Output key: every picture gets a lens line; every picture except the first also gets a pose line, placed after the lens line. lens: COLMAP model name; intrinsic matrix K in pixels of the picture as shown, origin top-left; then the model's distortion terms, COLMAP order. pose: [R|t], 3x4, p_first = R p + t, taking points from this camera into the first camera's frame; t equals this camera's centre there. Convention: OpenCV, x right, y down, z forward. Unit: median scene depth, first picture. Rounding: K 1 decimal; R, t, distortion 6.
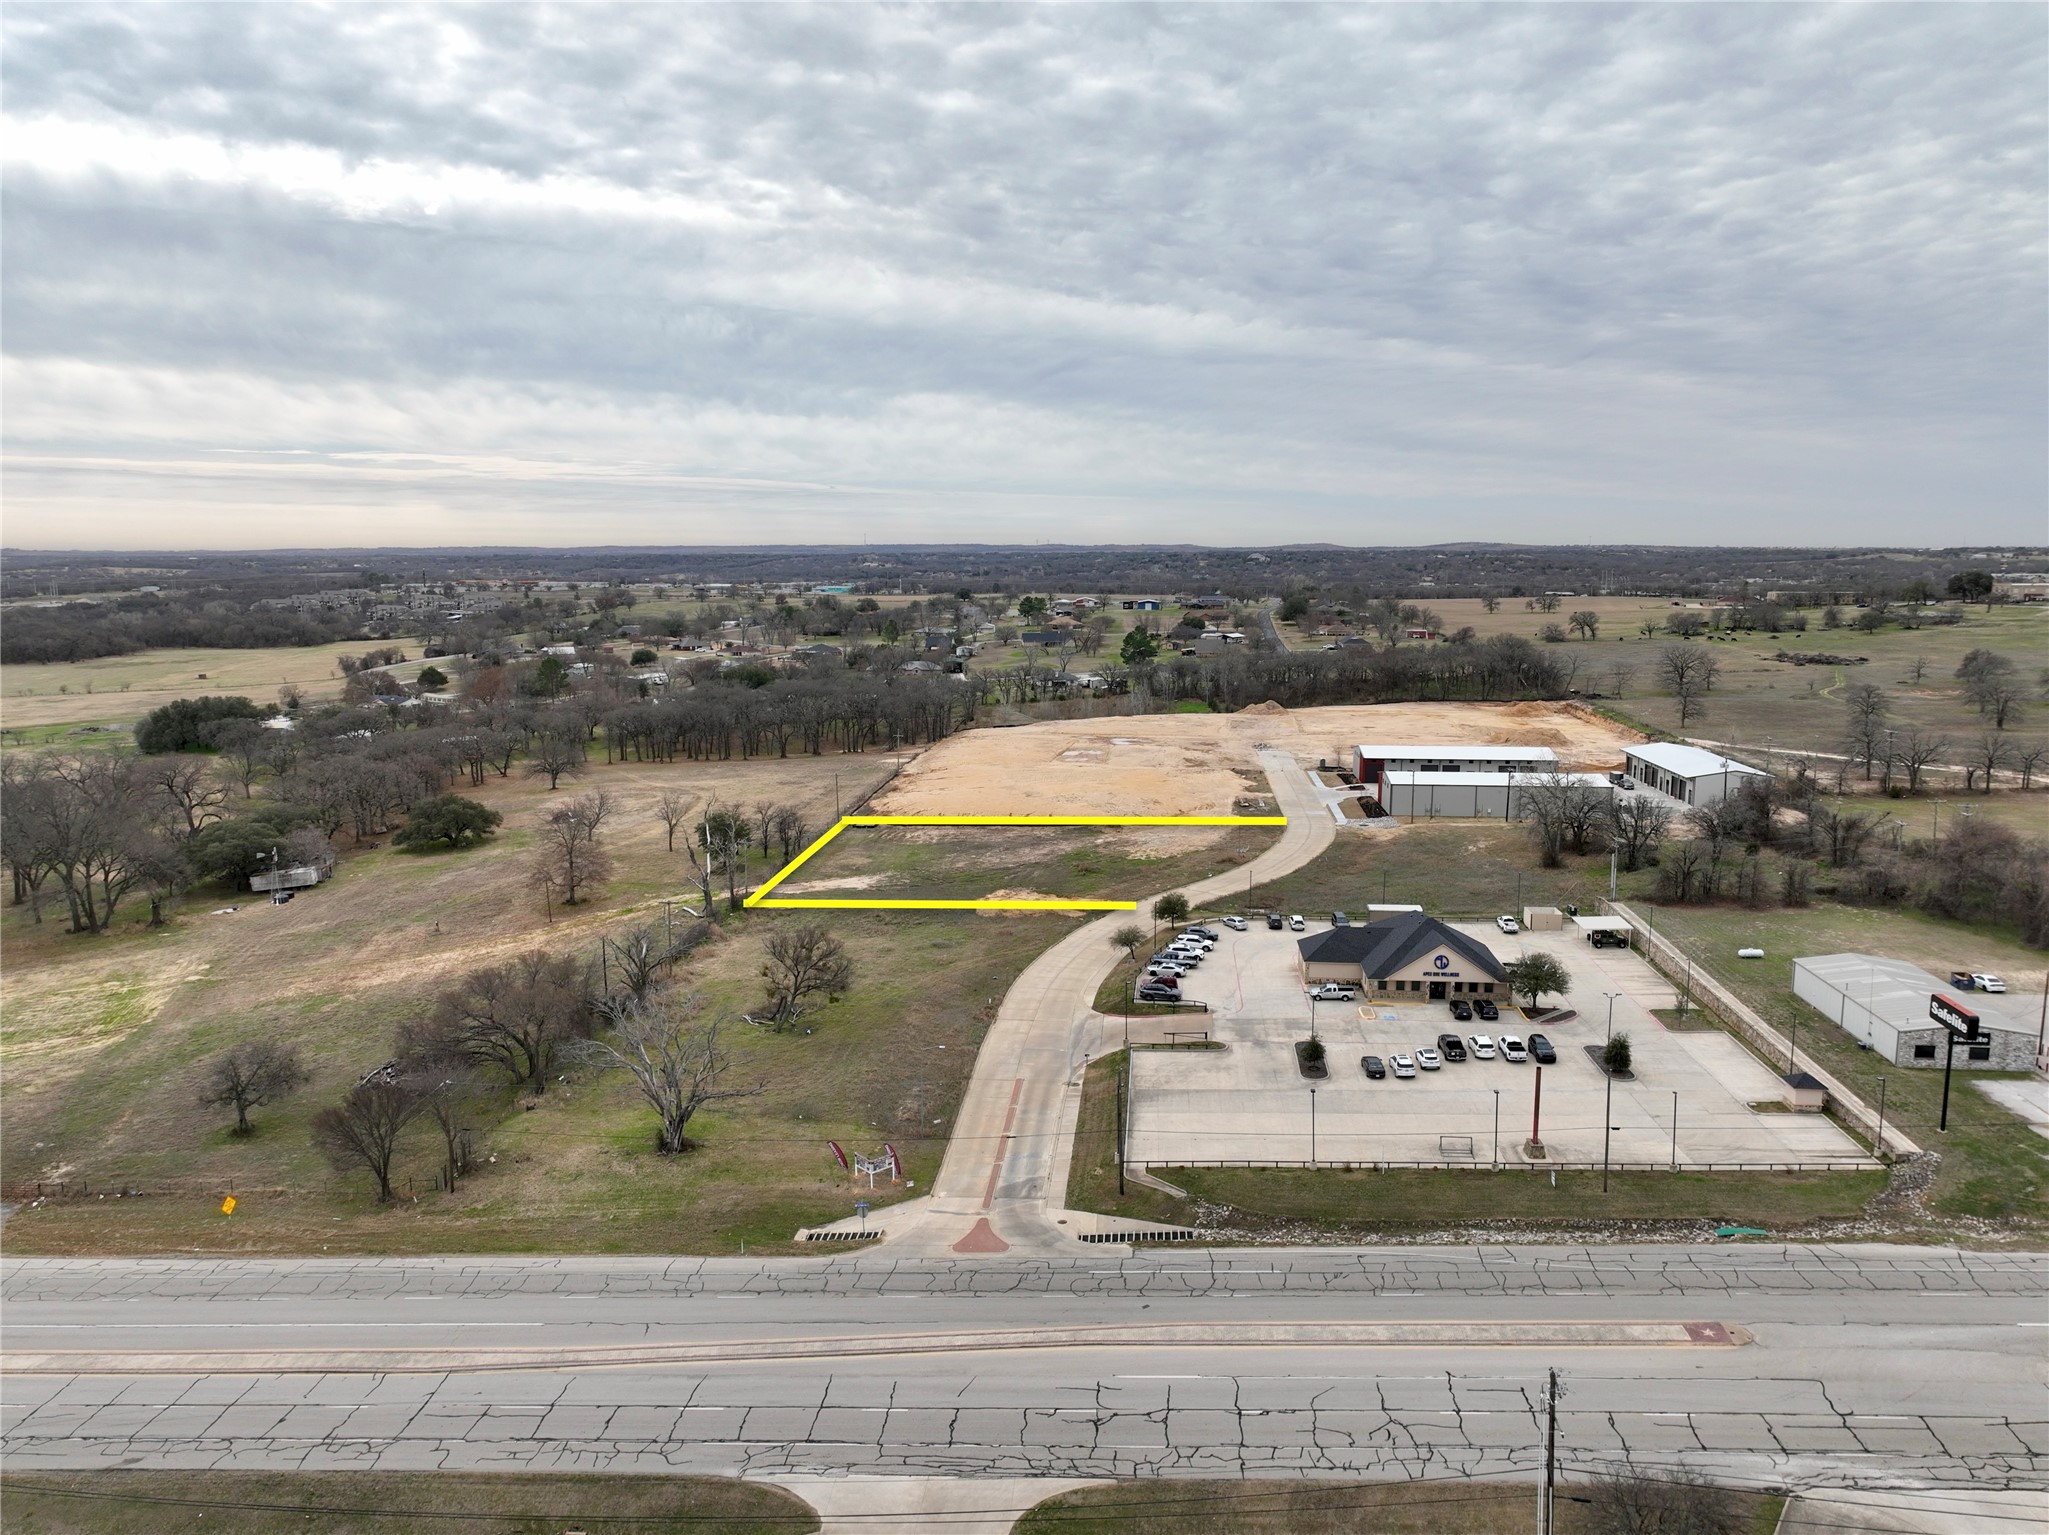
lens RADIAL K [[1429.6, 0, 1038.8], [0, 1429.6, 789.4], [0, 0, 1]] dist [0.002930, 0.008098]
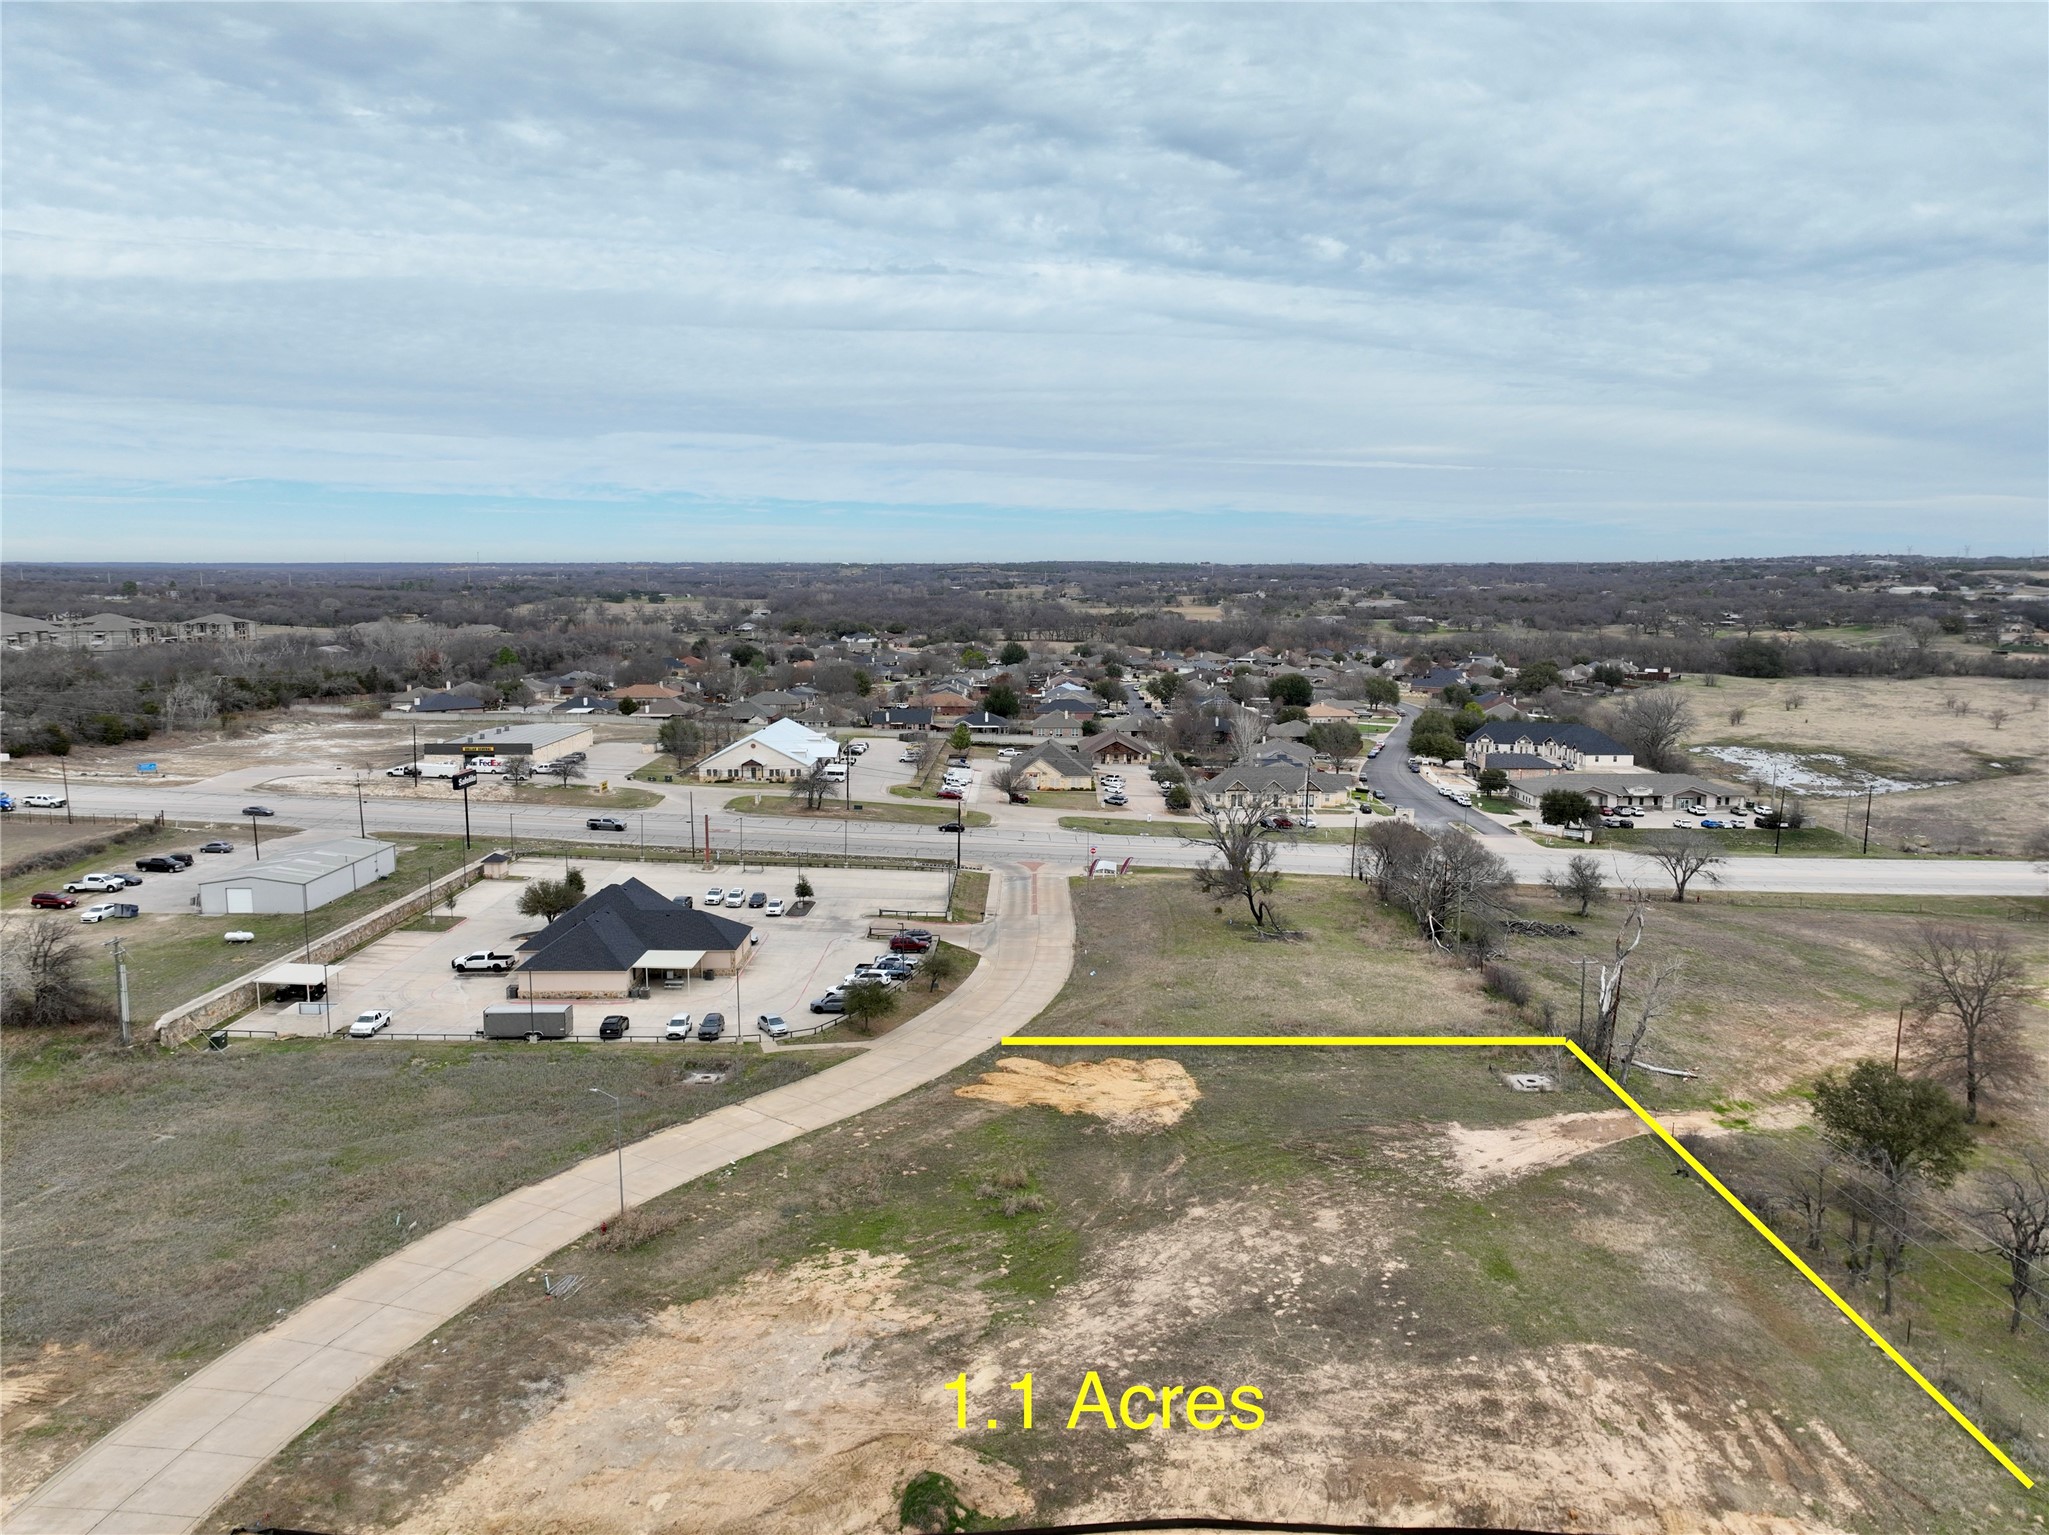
lens RADIAL K [[1455.8, 0, 1024.5], [0, 1455.8, 767.5], [0, 0, 1]] dist [0.002333, 0.003385]
pose [[-0.996412, 0.012000, -0.083775, 0.032429], [-0.013527, 0.954587, 0.297624, -0.097648], [0.083542, 0.297690, -0.951000, 0.700125]]
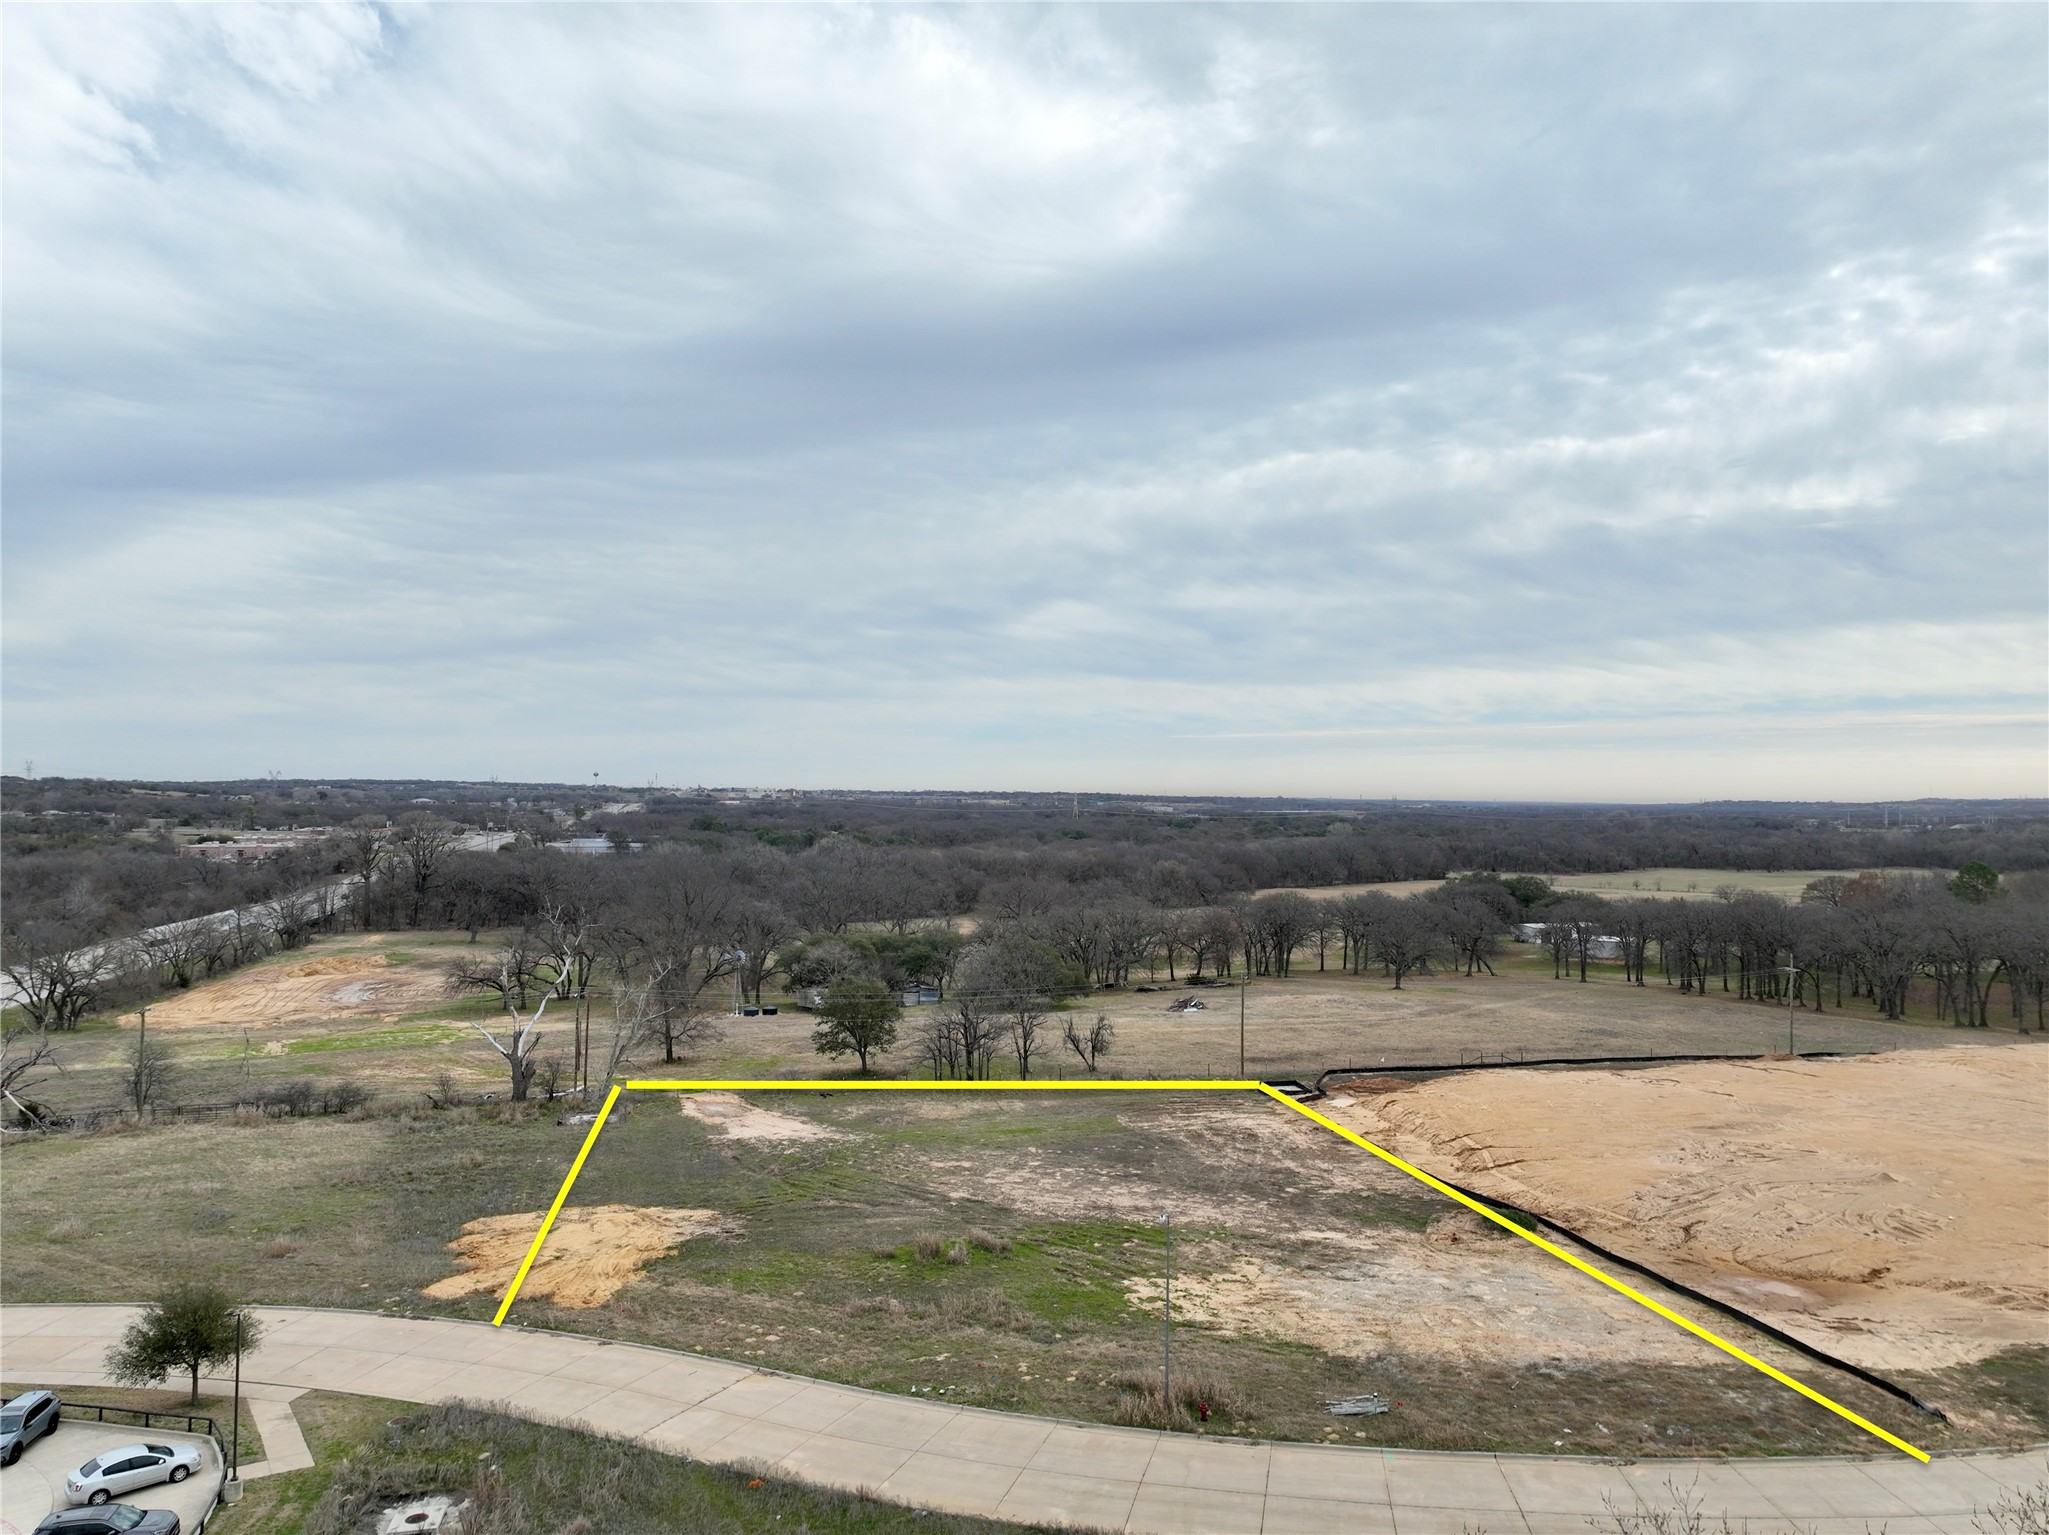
lens RADIAL K [[1389.2, 0, 1023.2], [0, 1389.2, 886.0], [0, 0, 1]] dist [0.003843, 0.009968]
pose [[0.294357, 0.058569, -0.953899, 0.192402], [-0.168021, 0.985745, 0.008675, -0.022625], [0.940810, 0.157722, 0.300002, 0.458332]]
